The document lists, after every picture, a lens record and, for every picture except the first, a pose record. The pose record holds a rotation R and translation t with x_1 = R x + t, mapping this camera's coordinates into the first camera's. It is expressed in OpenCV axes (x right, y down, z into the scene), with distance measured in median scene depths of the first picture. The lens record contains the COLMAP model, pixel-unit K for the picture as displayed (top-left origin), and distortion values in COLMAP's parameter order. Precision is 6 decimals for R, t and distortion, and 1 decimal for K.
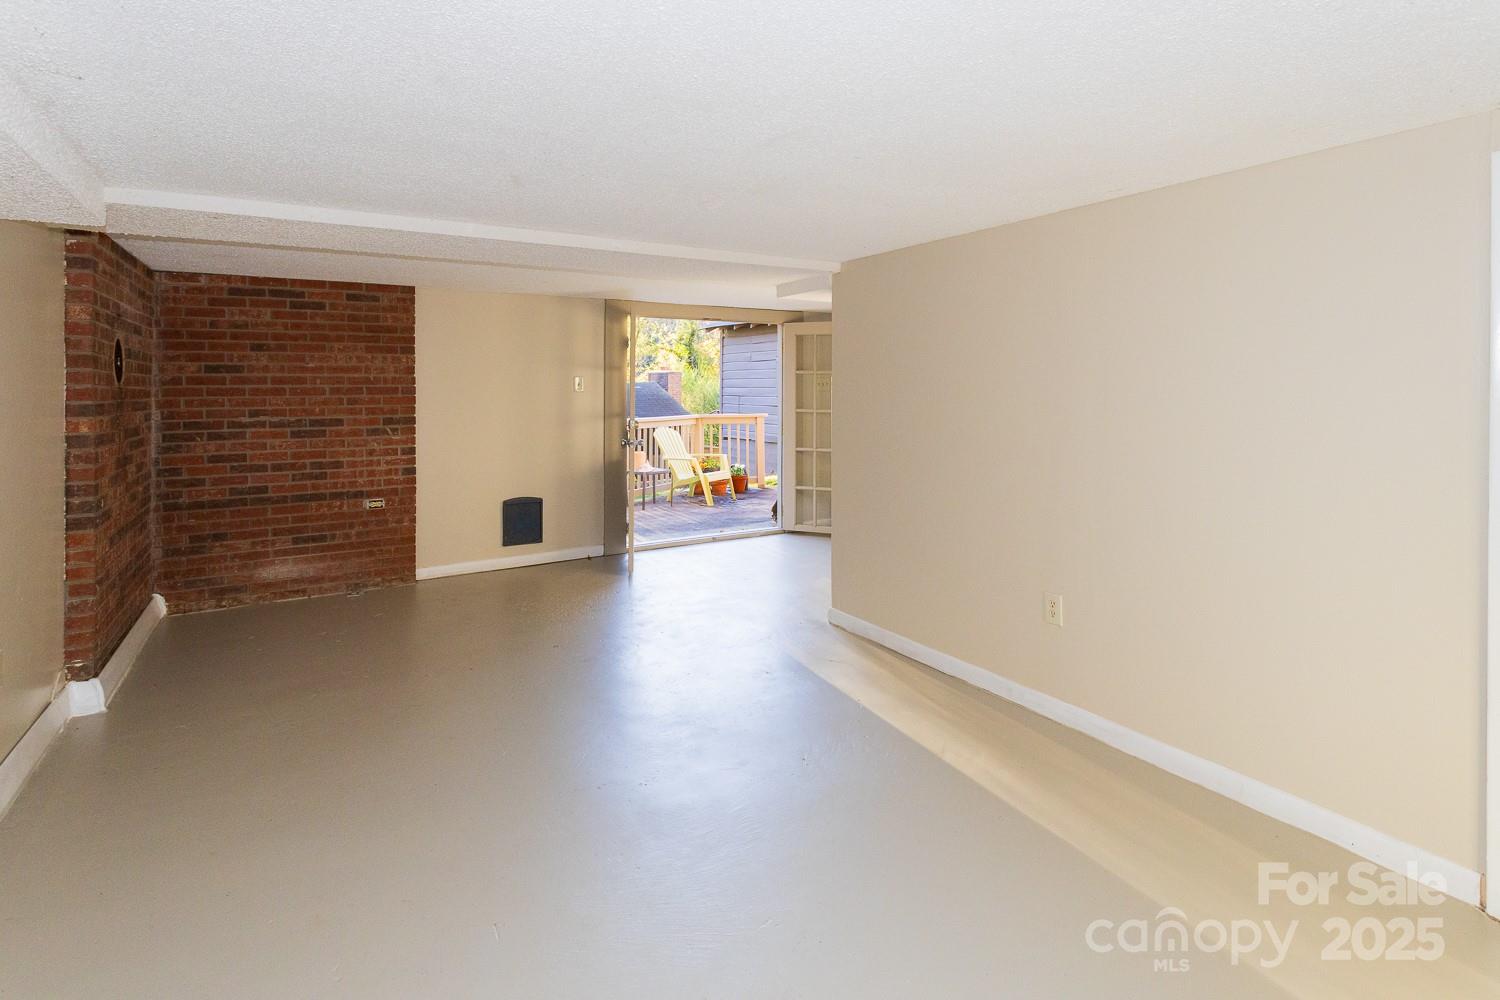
lens RADIAL K [[732.9, 0, 716.7], [0, 732.9, 493.8], [0, 0, 1]] dist [0.002056, 0.000966]
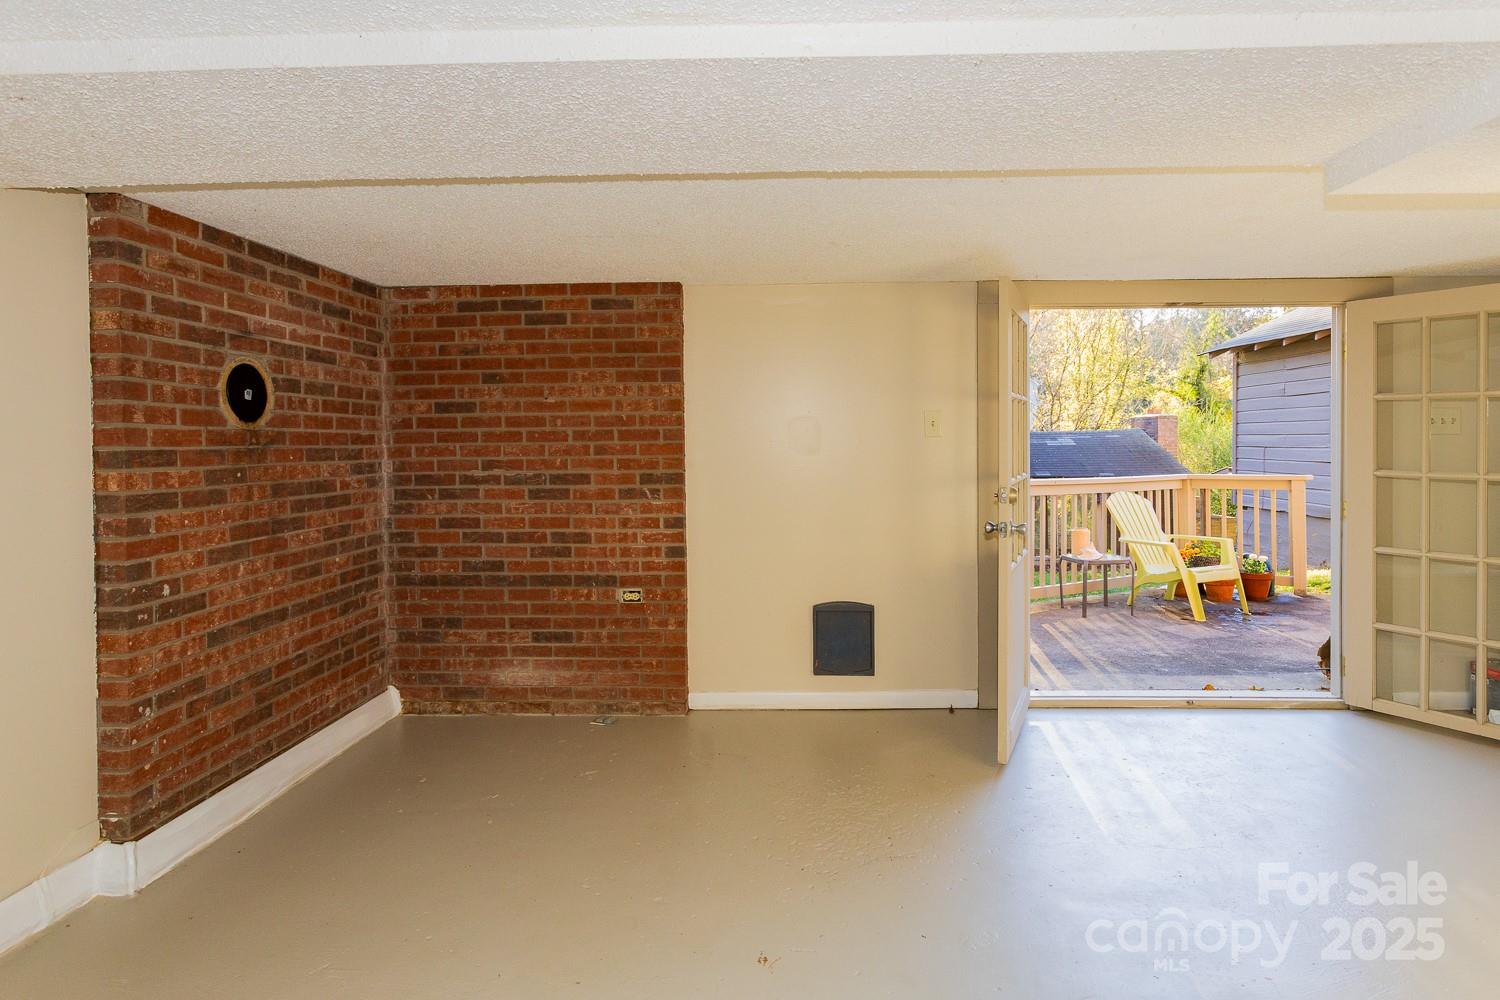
lens RADIAL K [[822.0, 0, 753.5], [0, 822.0, 459.3], [0, 0, 1]] dist [-0.005012, 0.000074]
pose [[0.861362, 0.010015, -0.507893, 0.033181], [-0.069725, 0.992674, -0.098676, -0.048023], [0.503184, 0.120408, 0.855750, 0.386330]]
